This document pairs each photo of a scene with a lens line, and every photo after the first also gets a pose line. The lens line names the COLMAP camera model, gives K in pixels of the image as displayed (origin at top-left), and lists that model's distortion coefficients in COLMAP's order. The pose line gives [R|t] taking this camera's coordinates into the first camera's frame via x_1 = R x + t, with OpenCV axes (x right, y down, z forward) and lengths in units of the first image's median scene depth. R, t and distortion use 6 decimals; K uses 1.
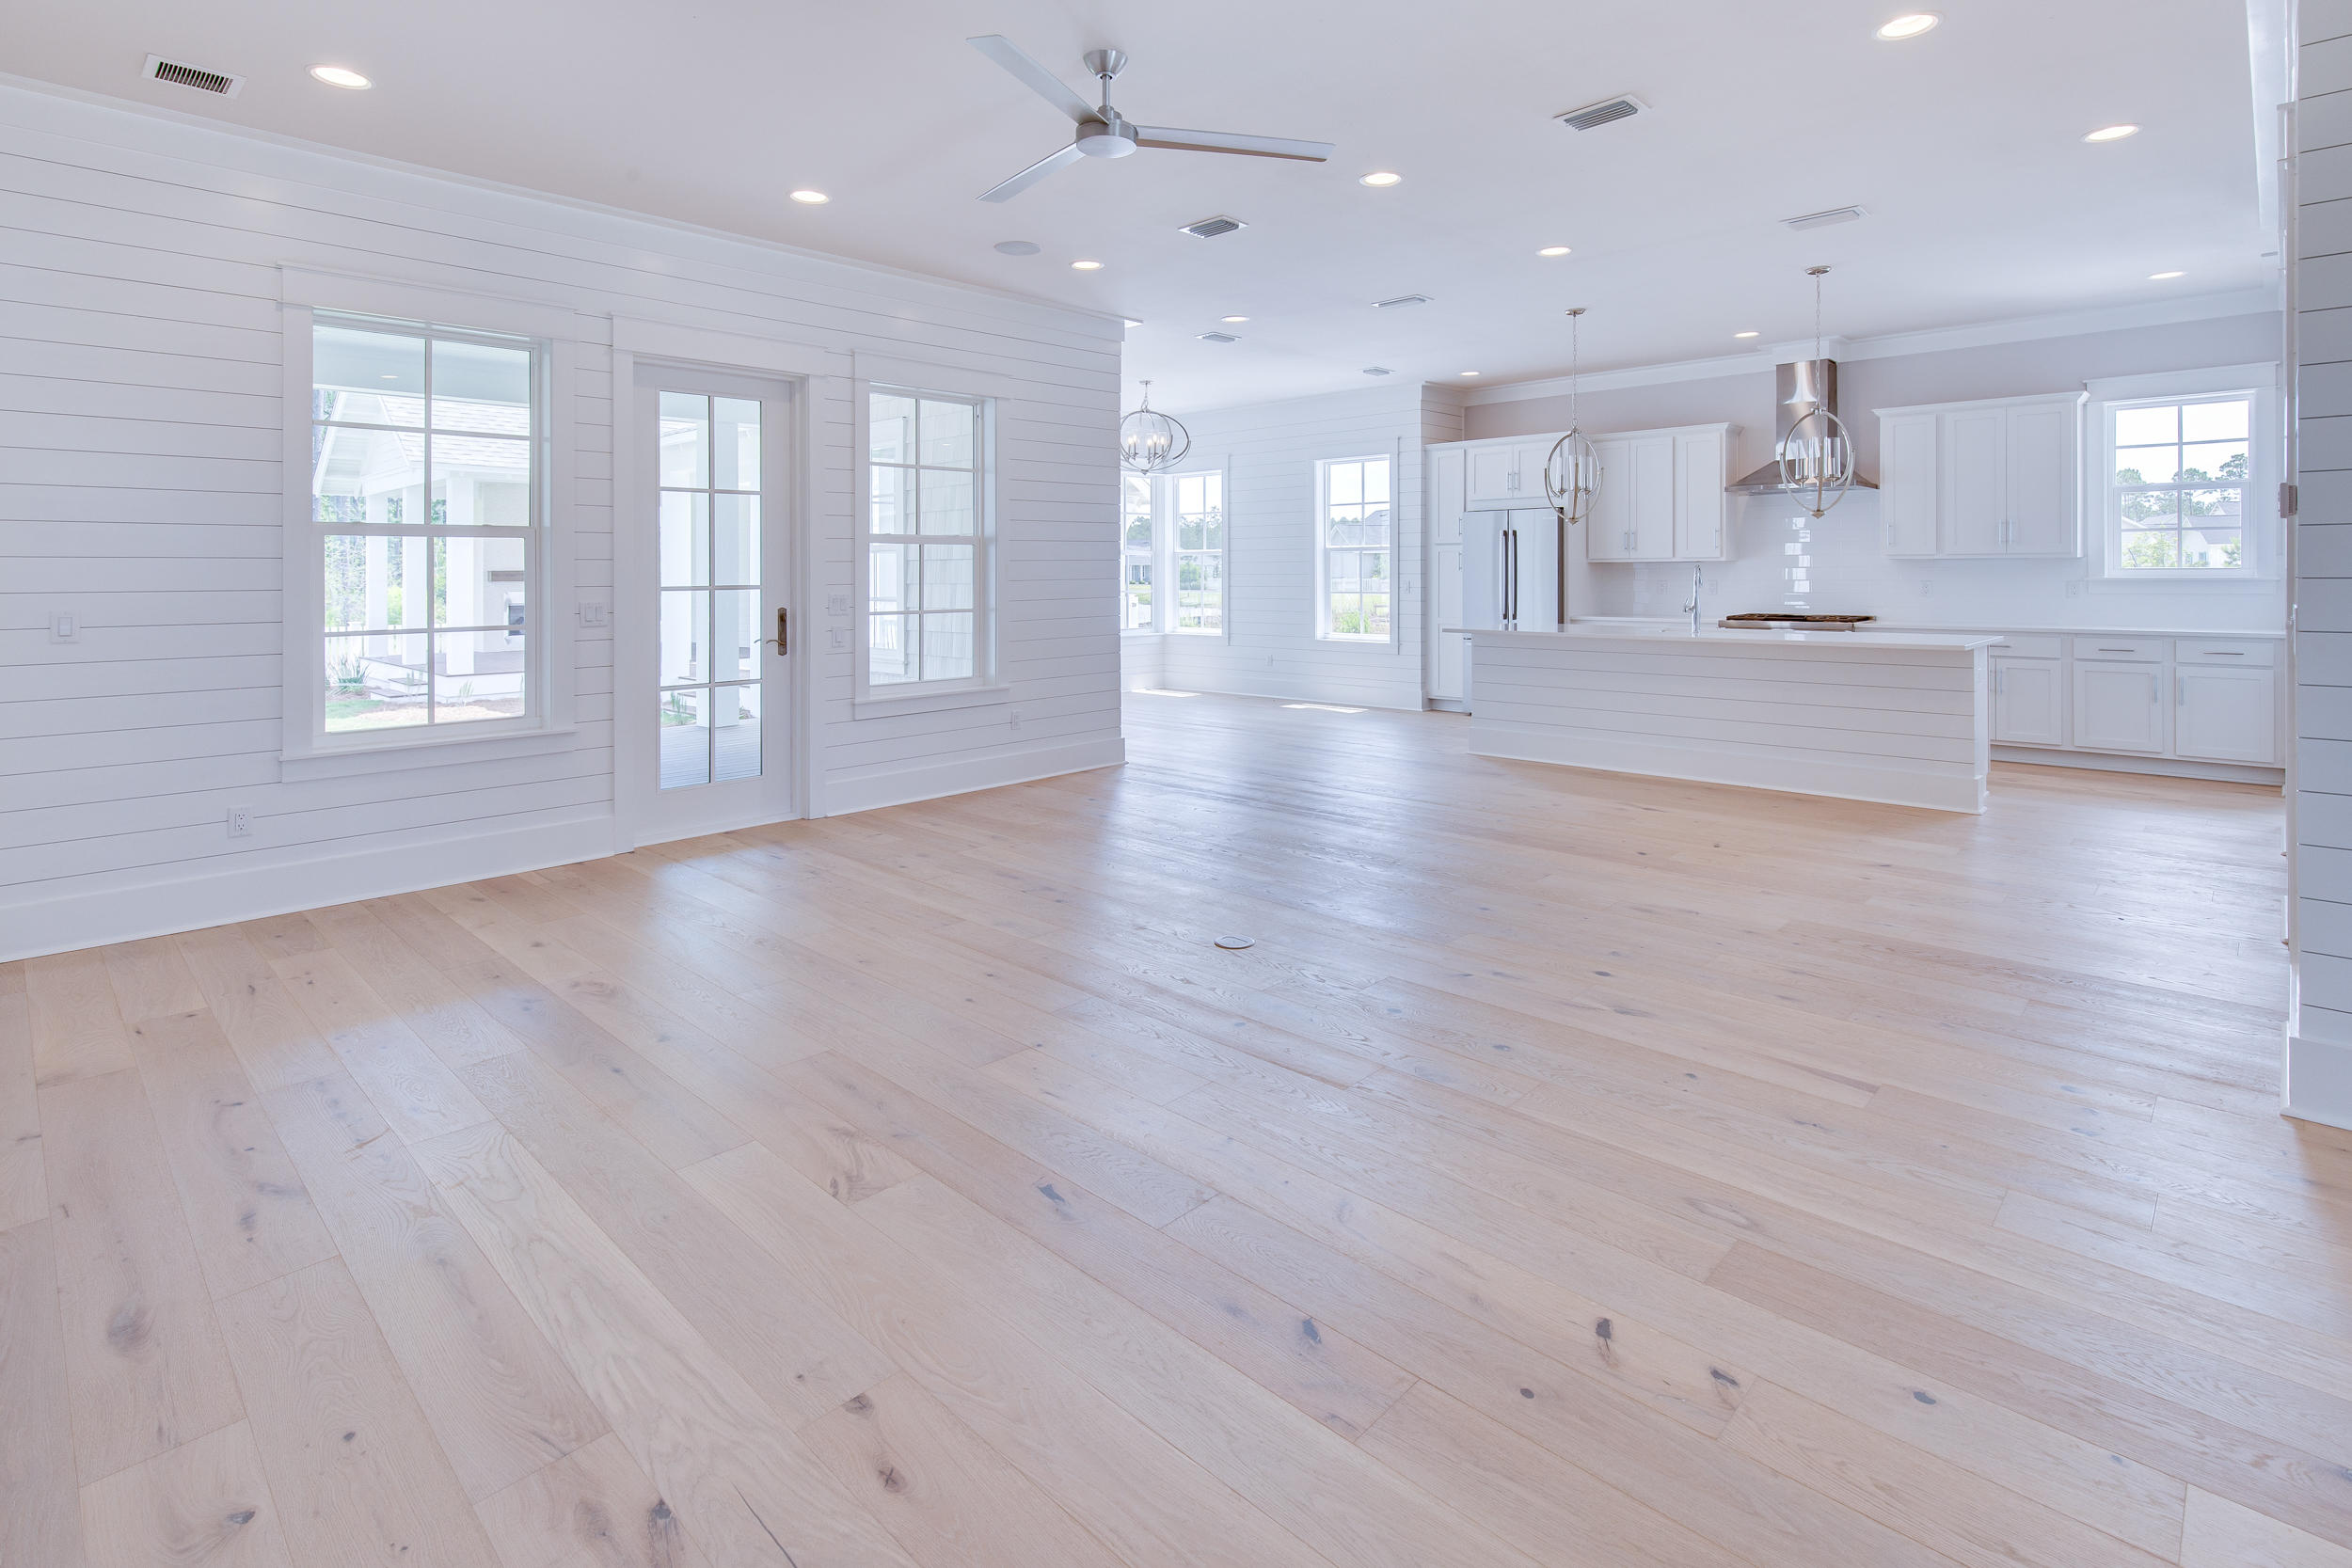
lens RADIAL K [[1121.1, 0, 1192.4], [0, 1121.1, 578.7], [0, 0, 1]] dist [0.002386, 0.000620]
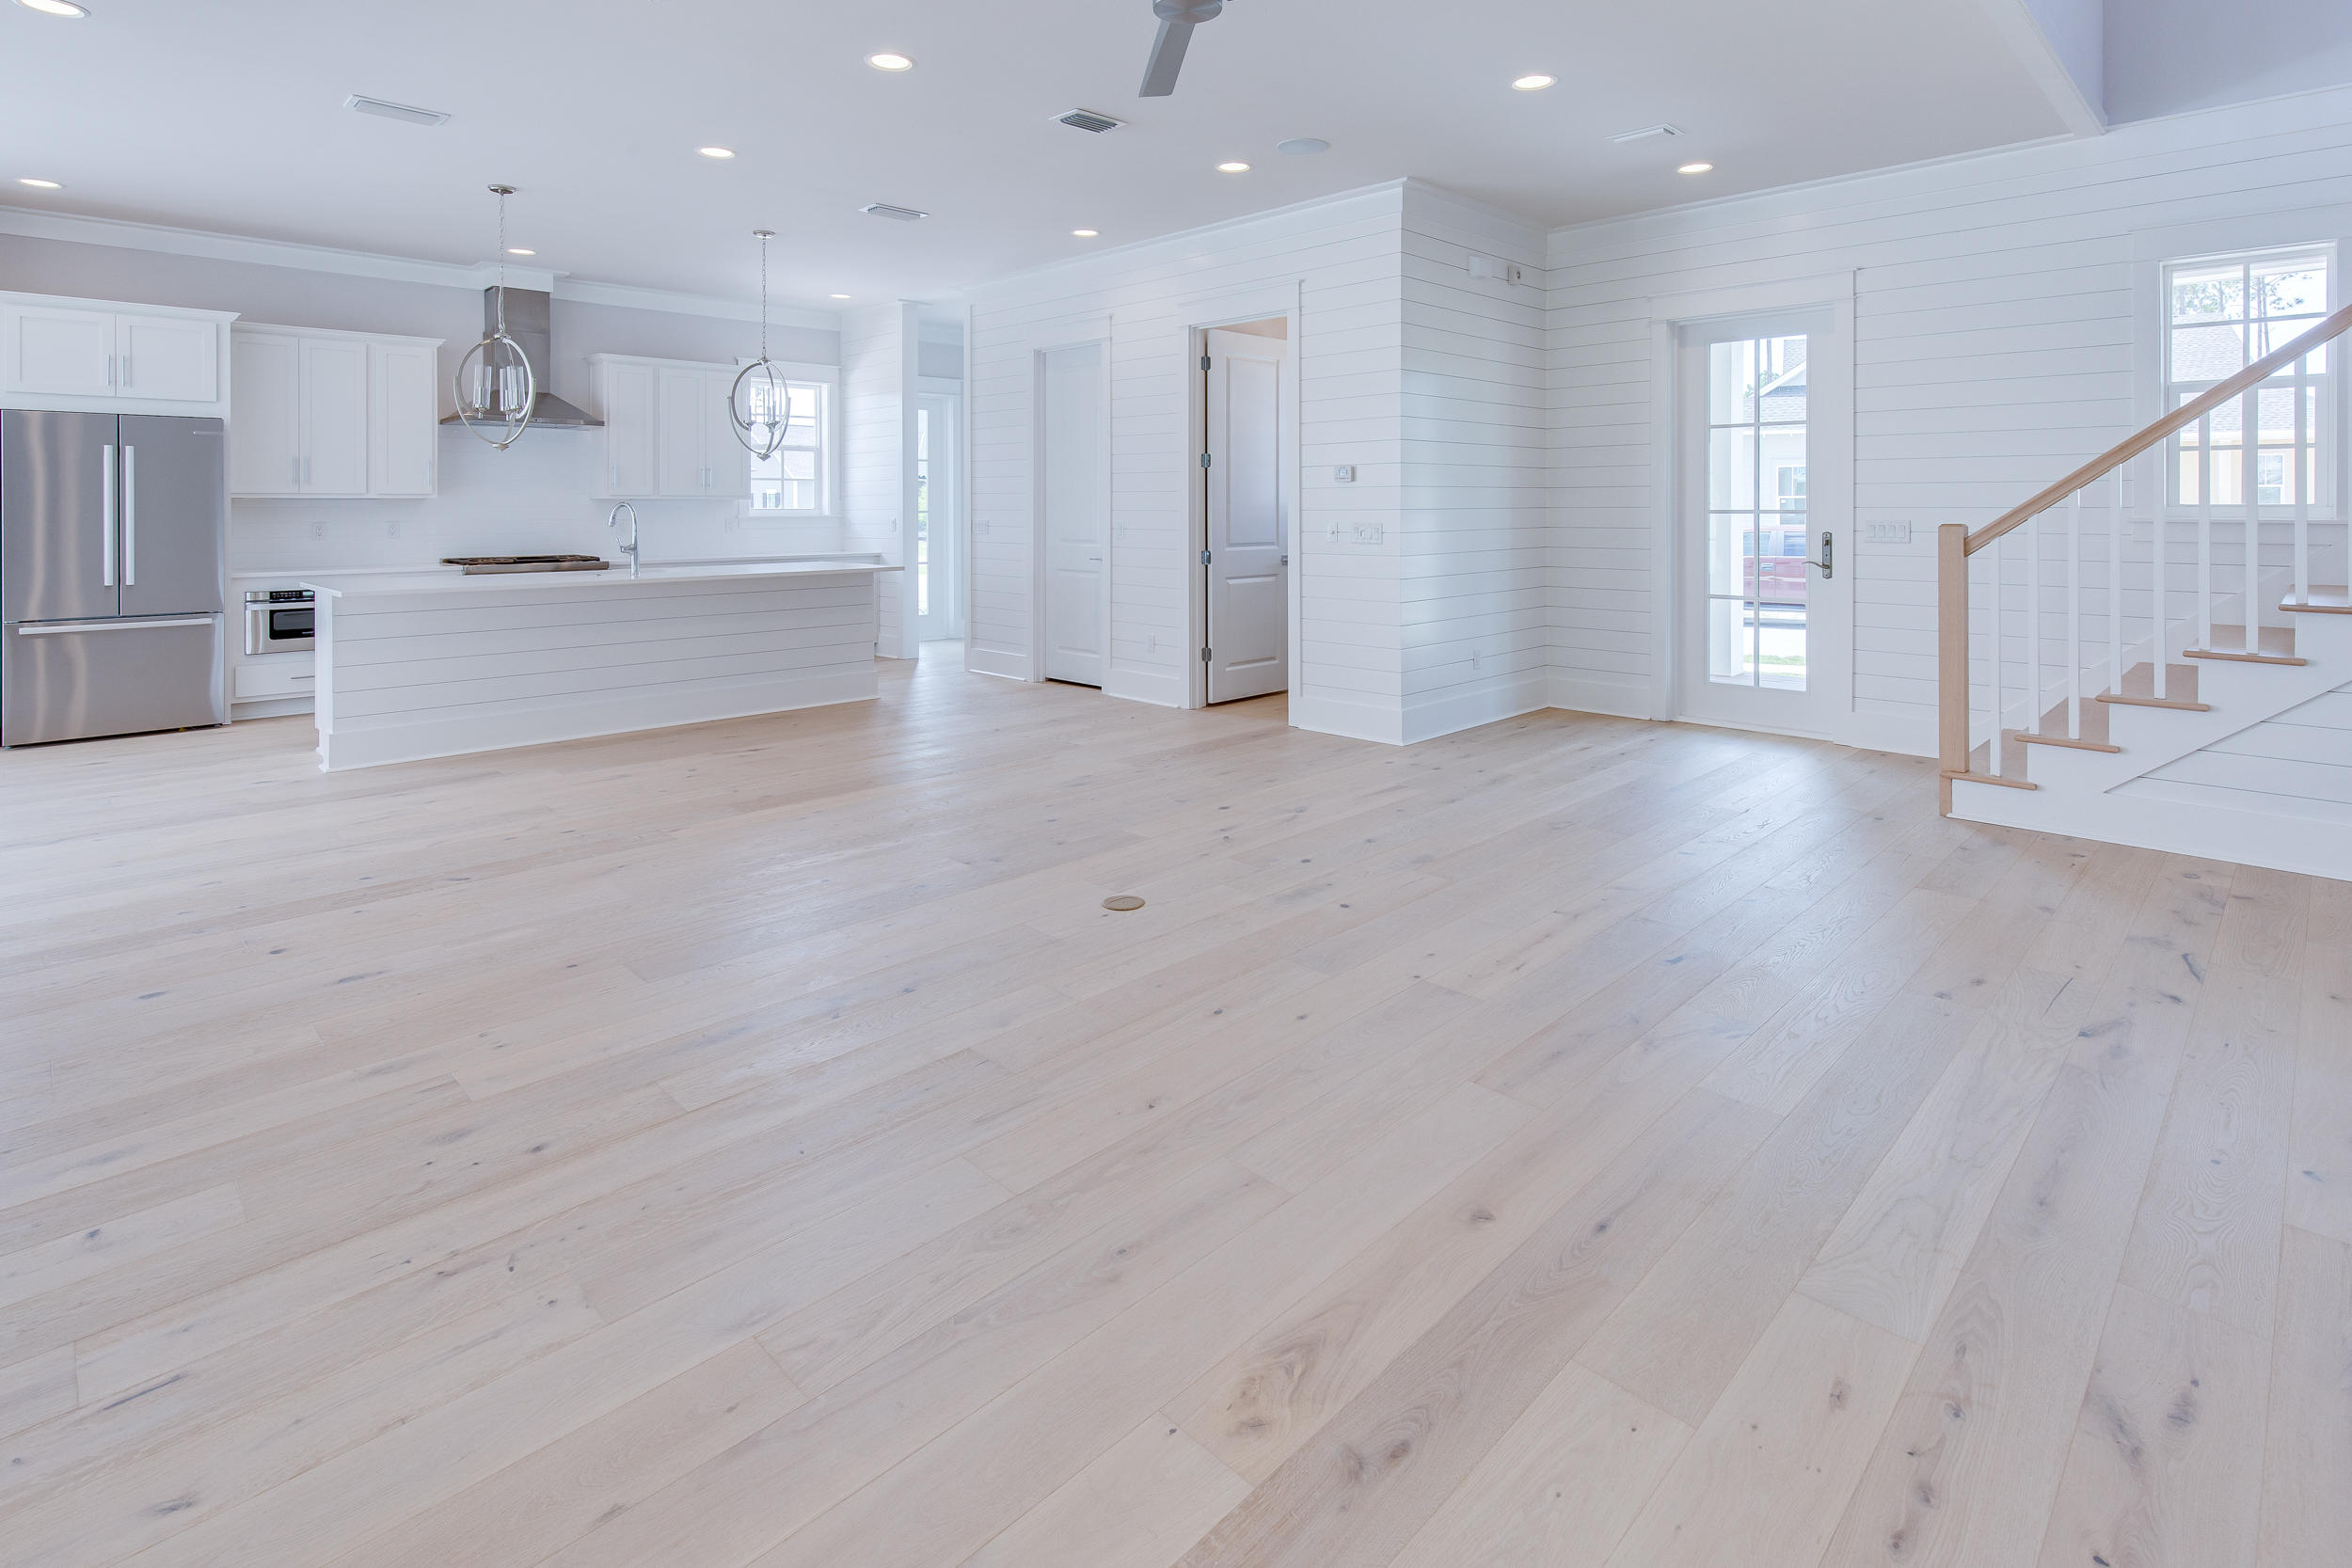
lens RADIAL K [[1164.9, 0, 1172.6], [0, 1164.9, 499.6], [0, 0, 1]] dist [0.014416, -0.000498]
pose [[0.033776, 0.012888, 0.999346, -0.374870], [0.008733, 0.999875, -0.013190, 0.001602], [-0.999391, 0.009172, 0.033659, 0.372955]]
